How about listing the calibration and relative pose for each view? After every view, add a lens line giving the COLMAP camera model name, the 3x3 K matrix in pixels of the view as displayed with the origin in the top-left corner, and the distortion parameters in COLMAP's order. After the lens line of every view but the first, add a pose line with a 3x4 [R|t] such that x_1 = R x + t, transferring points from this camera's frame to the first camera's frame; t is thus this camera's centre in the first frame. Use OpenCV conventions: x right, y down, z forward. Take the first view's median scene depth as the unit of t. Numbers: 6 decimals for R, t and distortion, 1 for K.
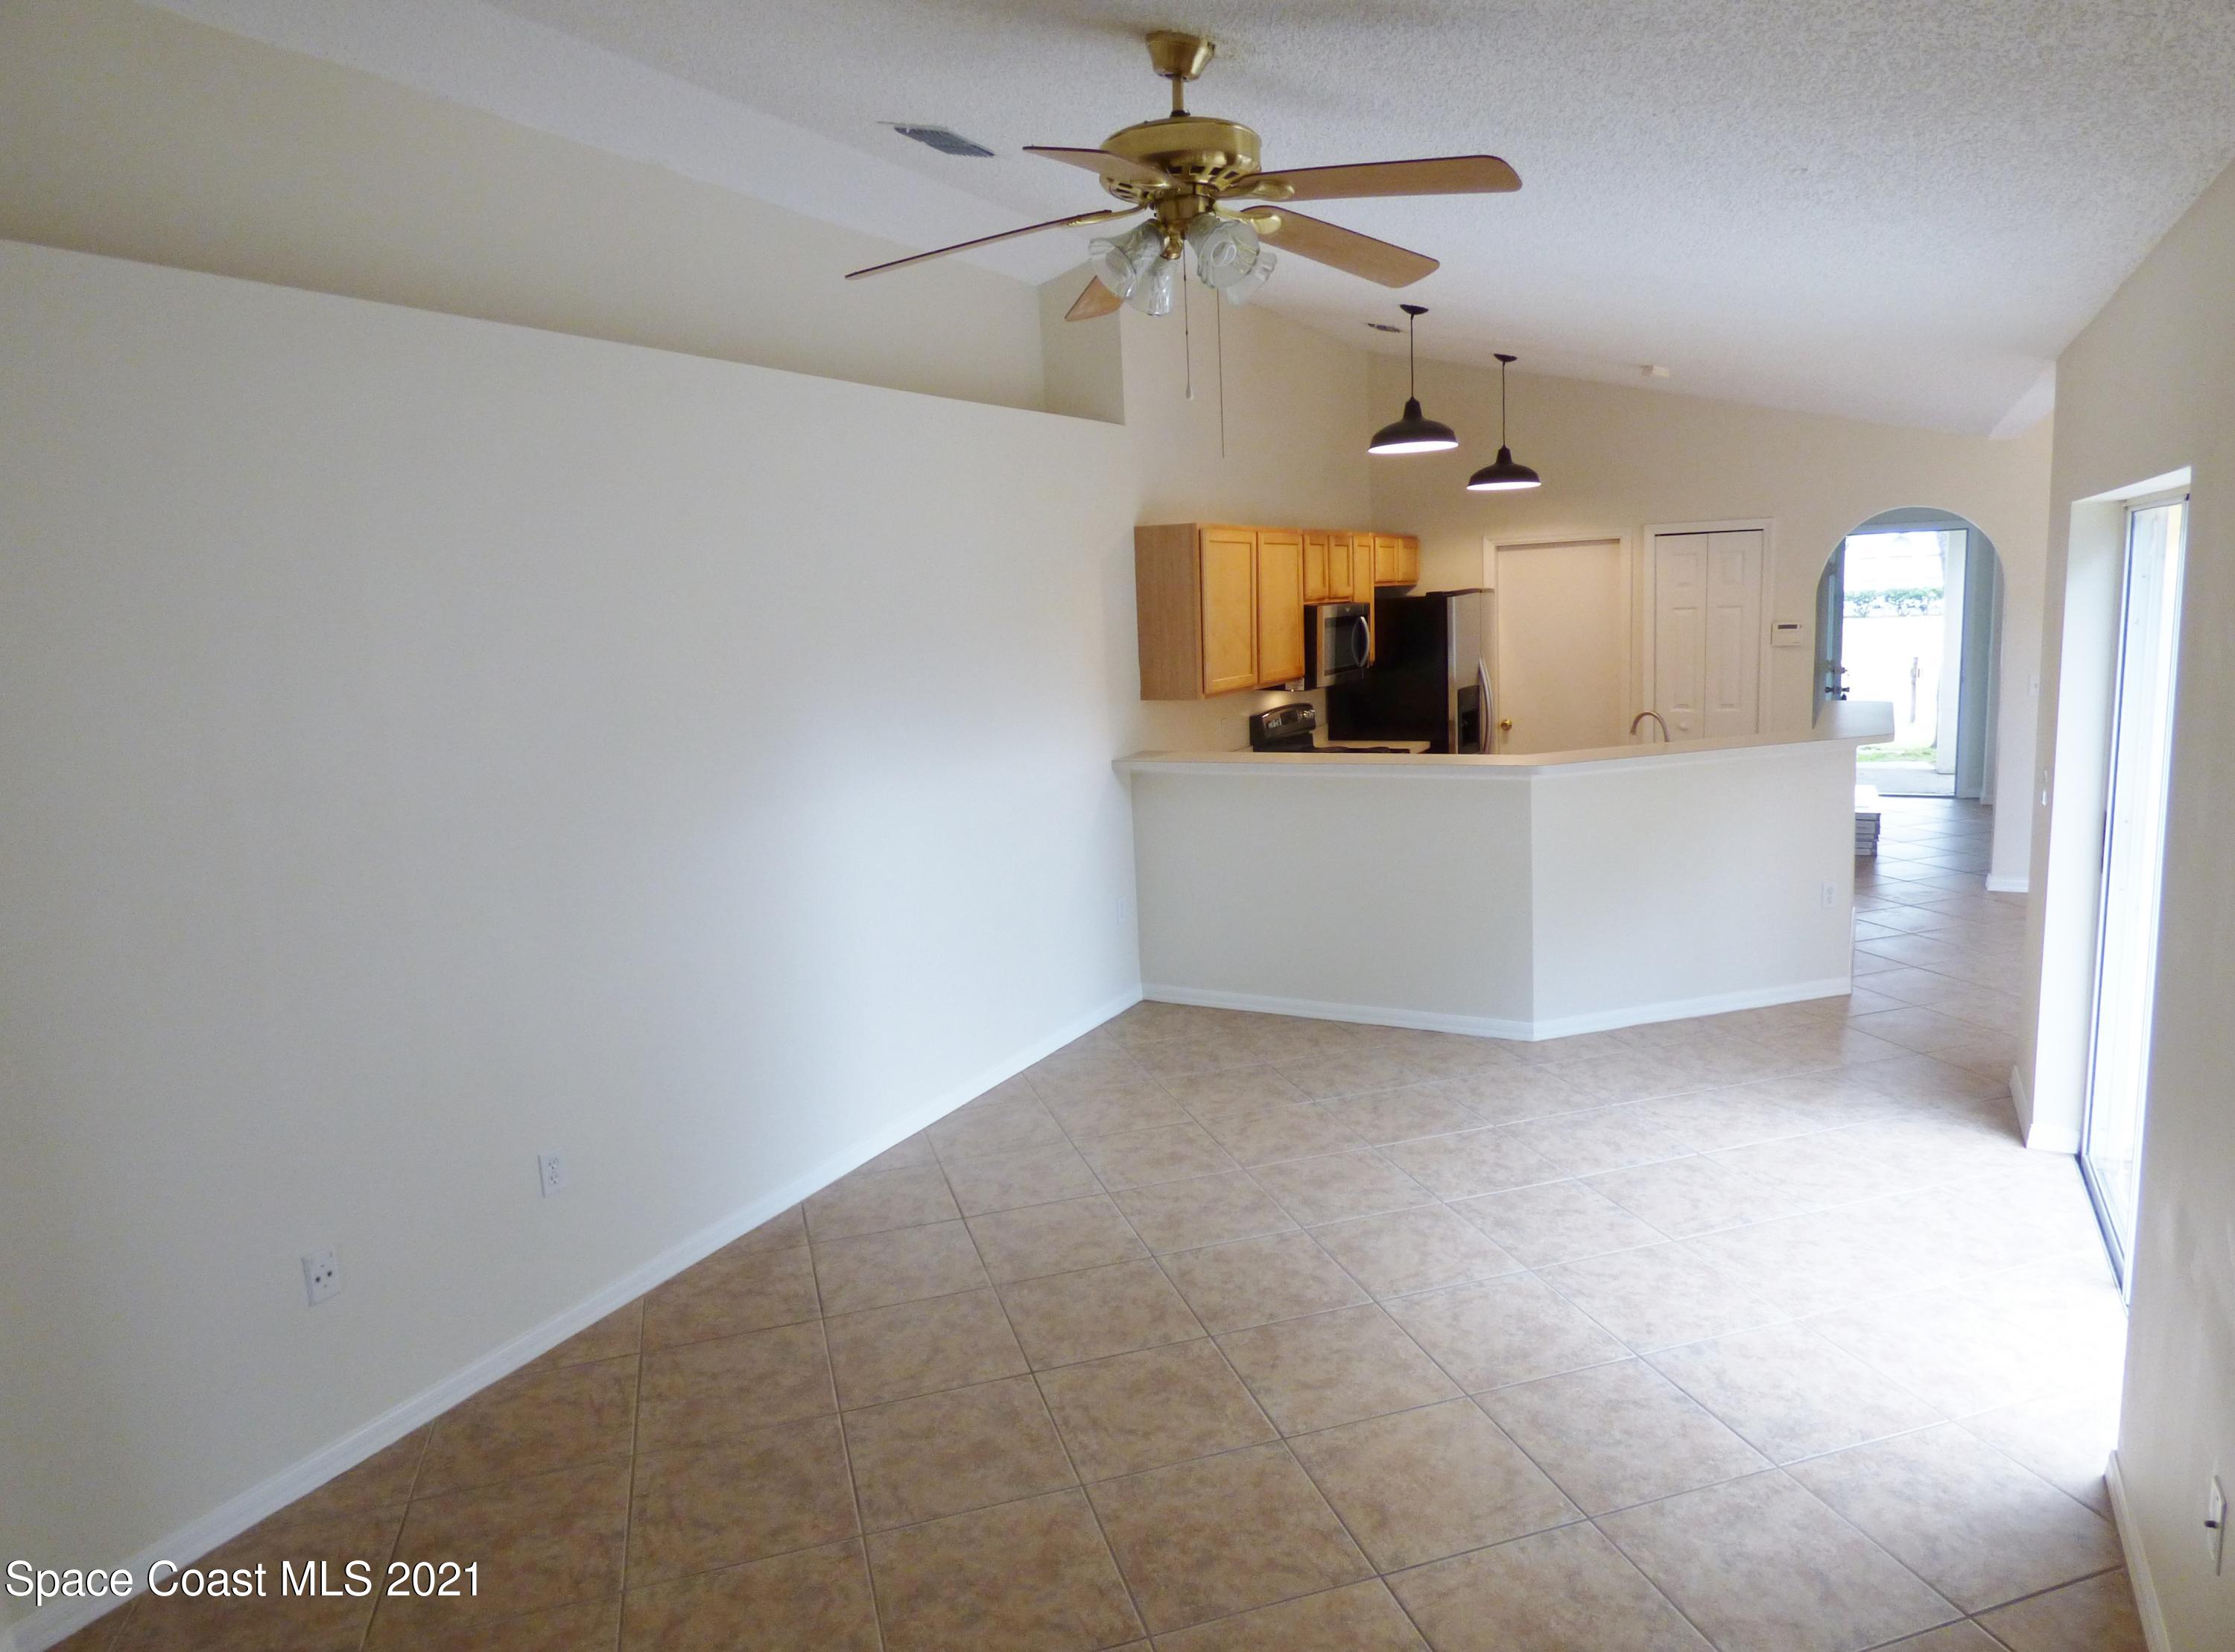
lens RADIAL K [[1394.5, 0, 1126.8], [0, 1394.5, 833.3], [0, 0, 1]] dist [-0.009844, 0.002893]
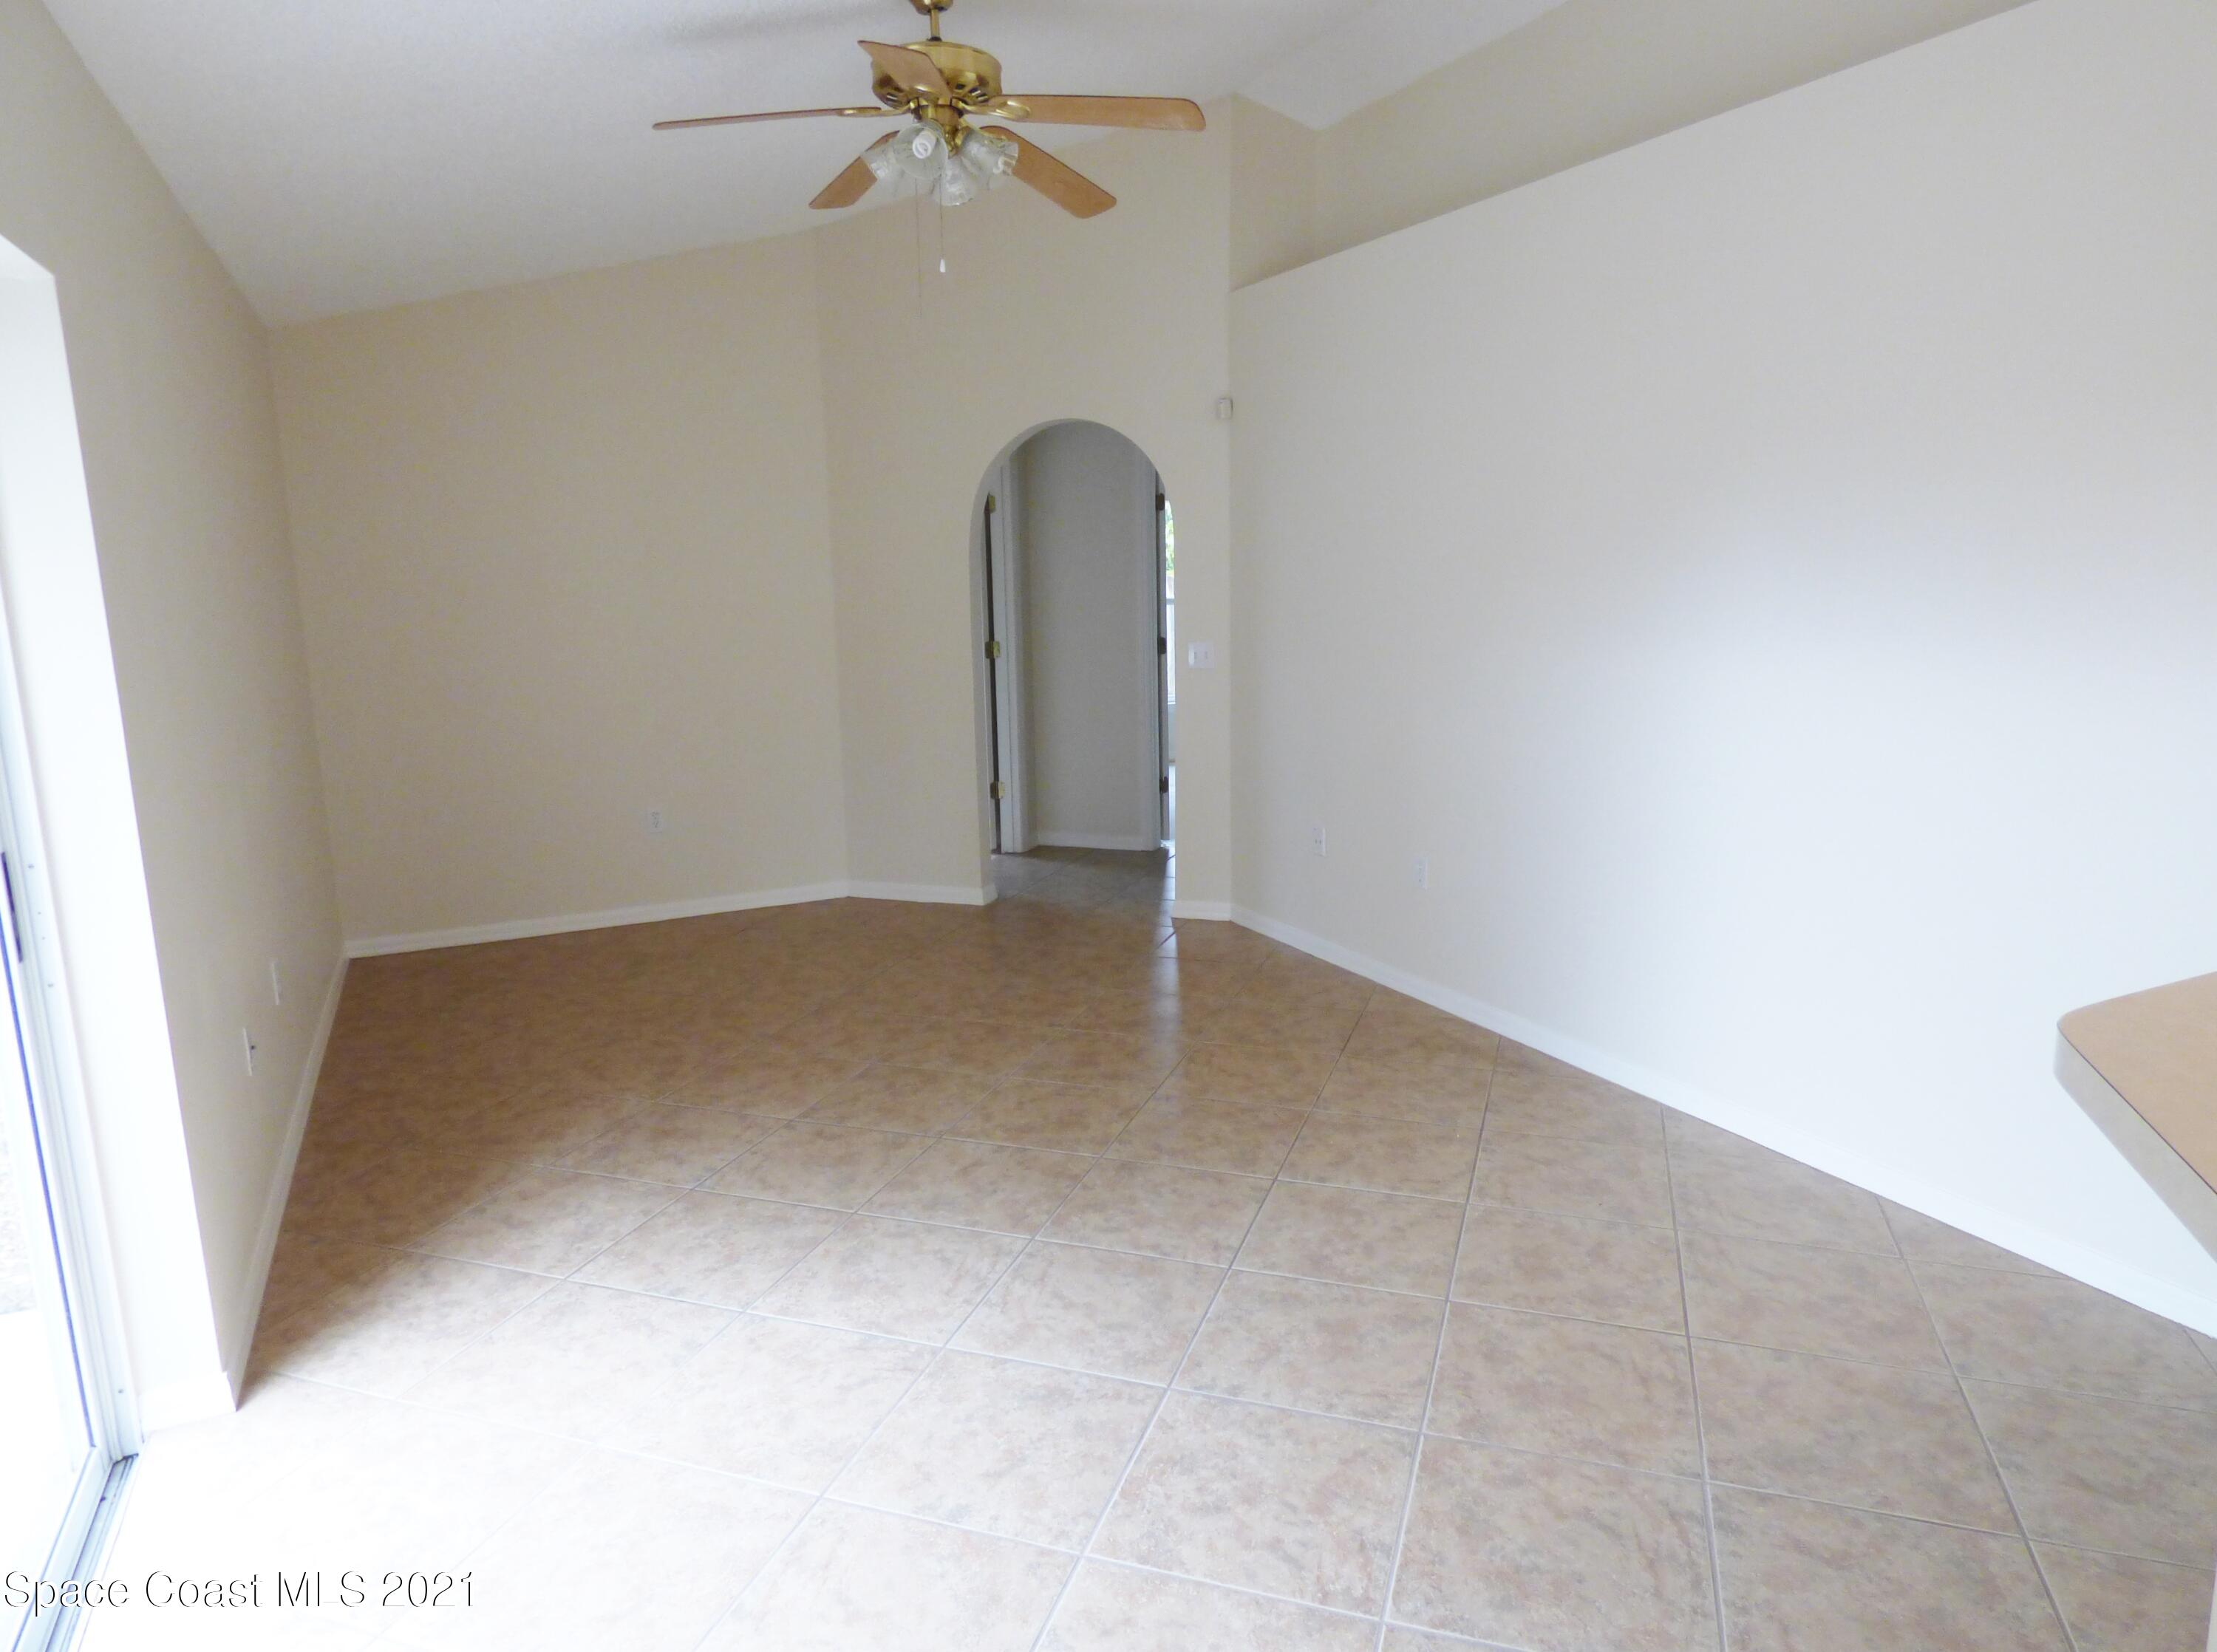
lens RADIAL K [[1370.1, 0, 1113.4], [0, 1370.1, 818.5], [0, 0, 1]] dist [-0.012924, 0.003801]
pose [[-0.588590, 0.200566, -0.783157, 0.675682], [-0.088687, 0.946870, 0.309146, -0.160716], [0.803553, 0.251415, -0.539531, 1.264209]]
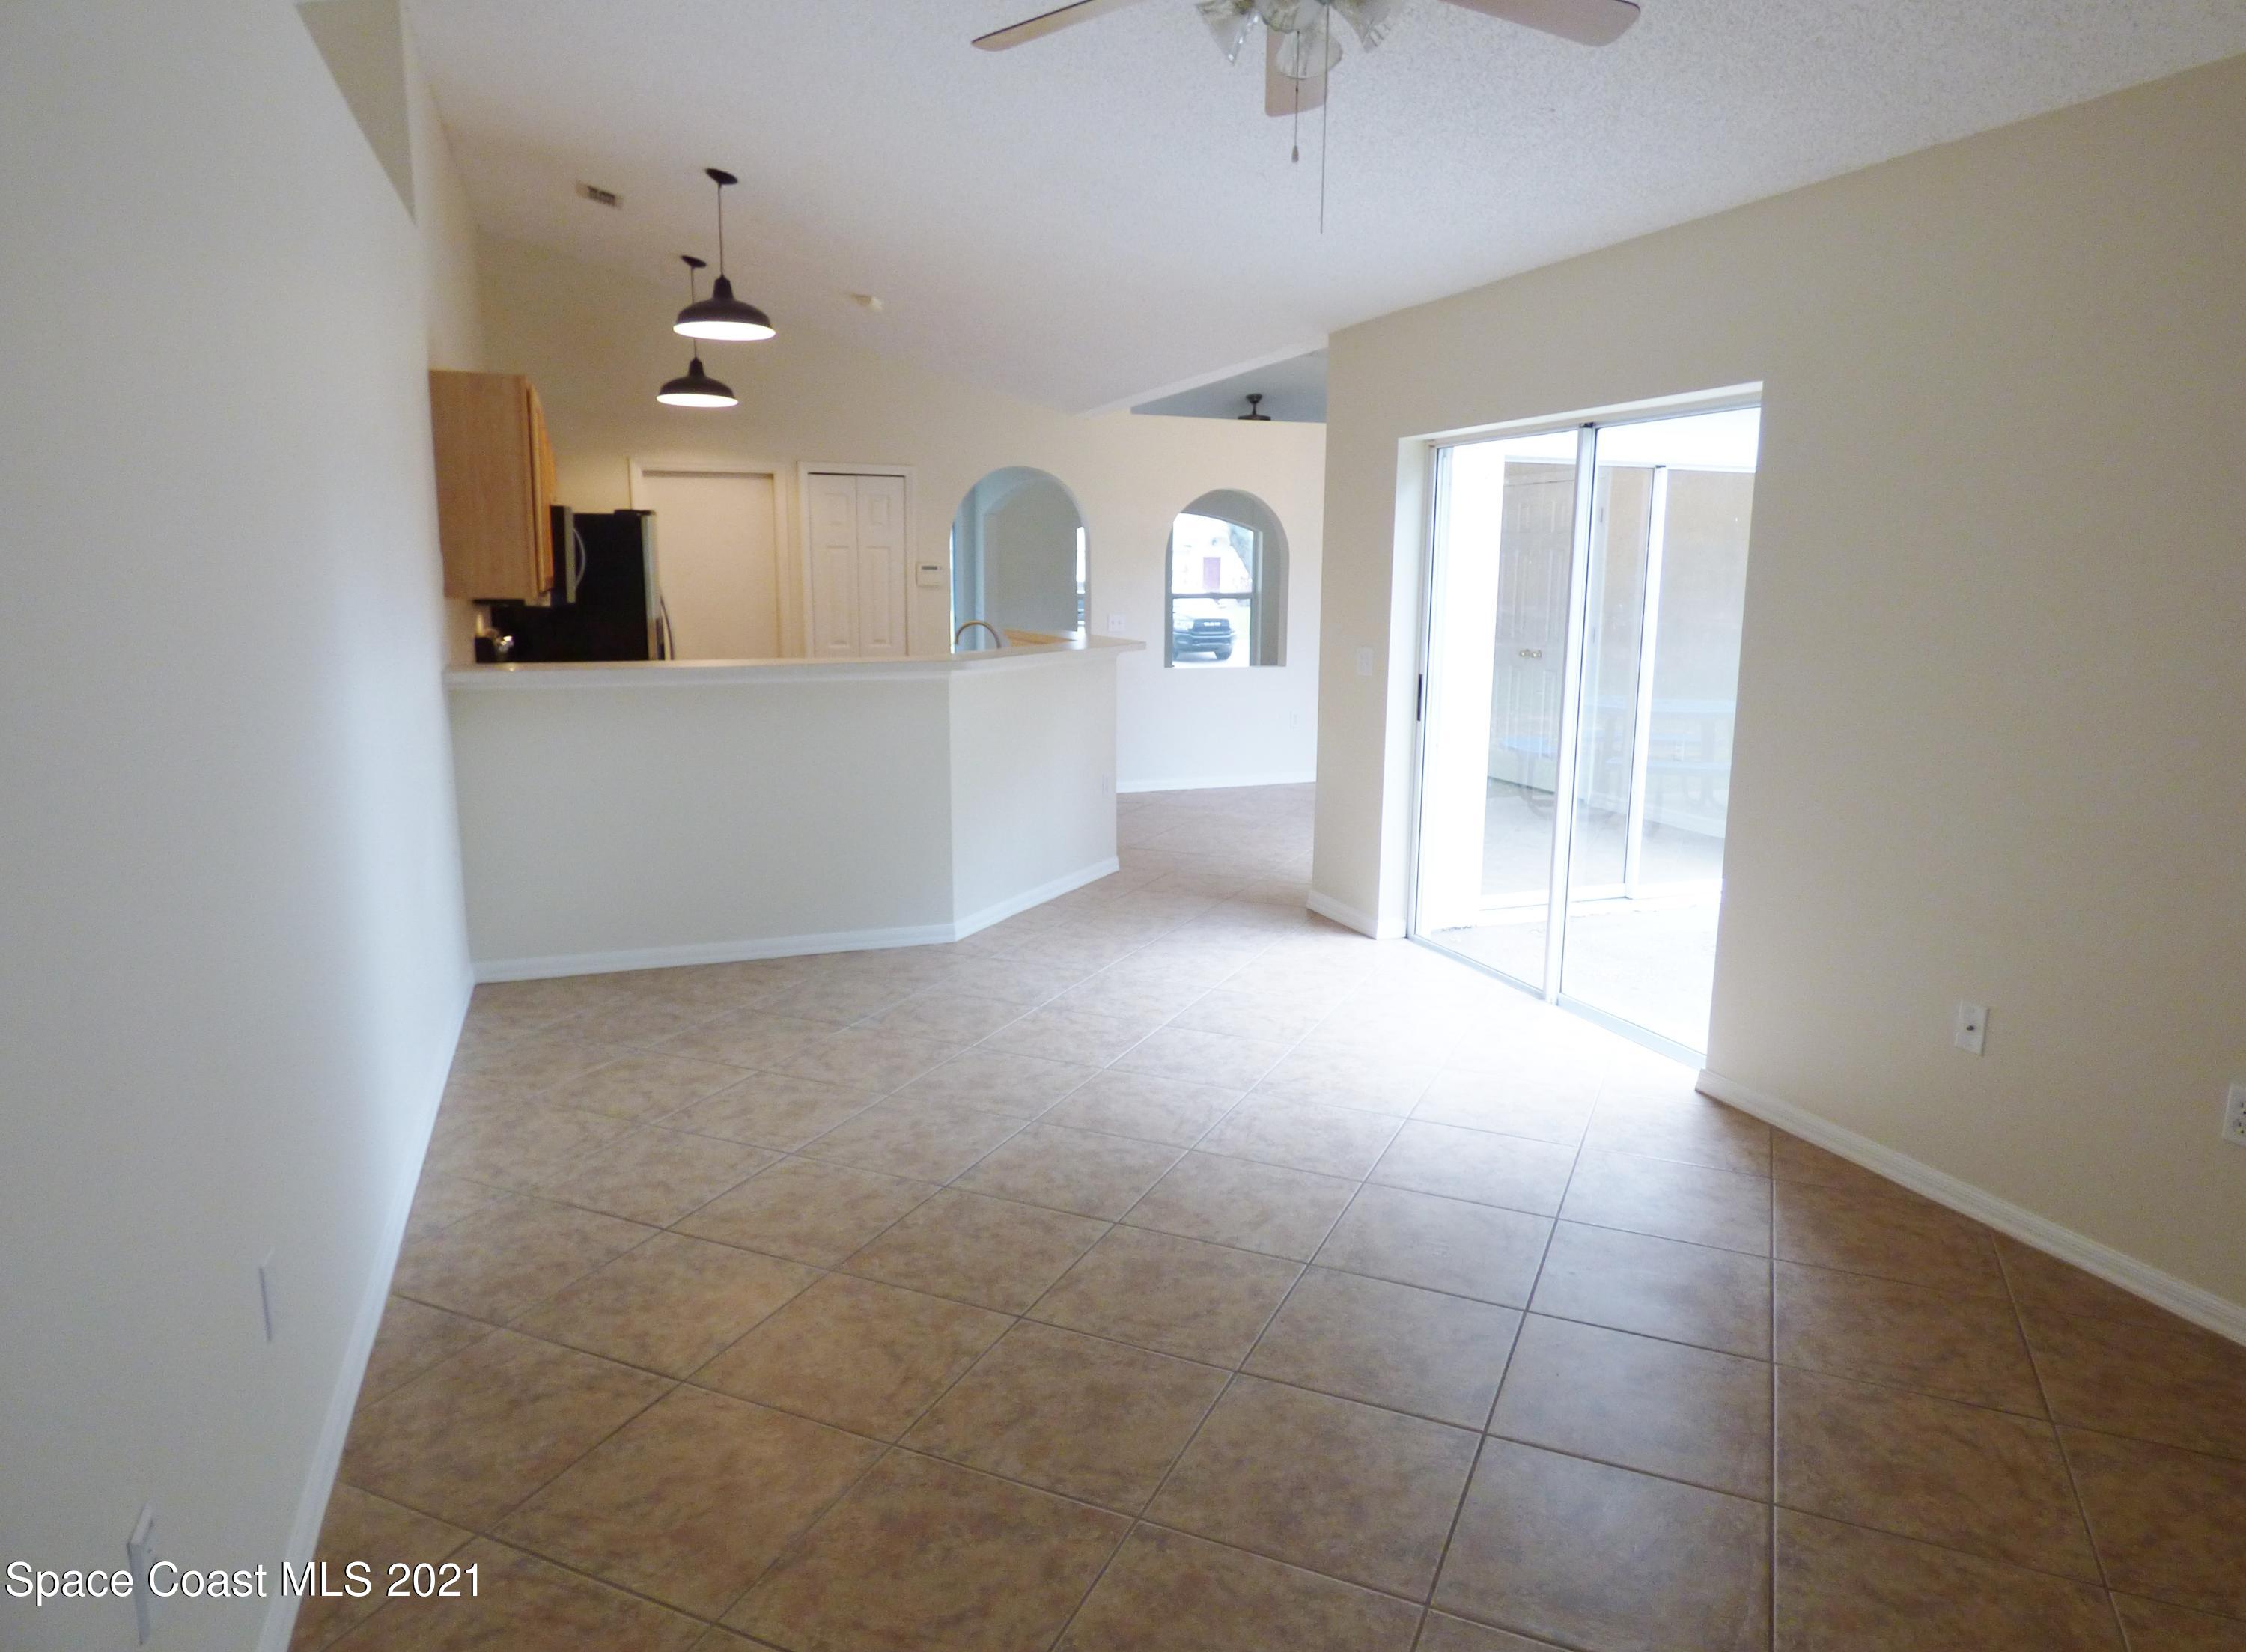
lens RADIAL K [[1401.5, 0, 1132.4], [0, 1401.5, 833.4], [0, 0, 1]] dist [-0.009844, 0.002893]
pose [[0.657146, -0.089598, 0.748420, -0.508047], [0.091894, 0.995027, 0.038433, 0.060593], [-0.748141, 0.043519, 0.662111, 0.314847]]
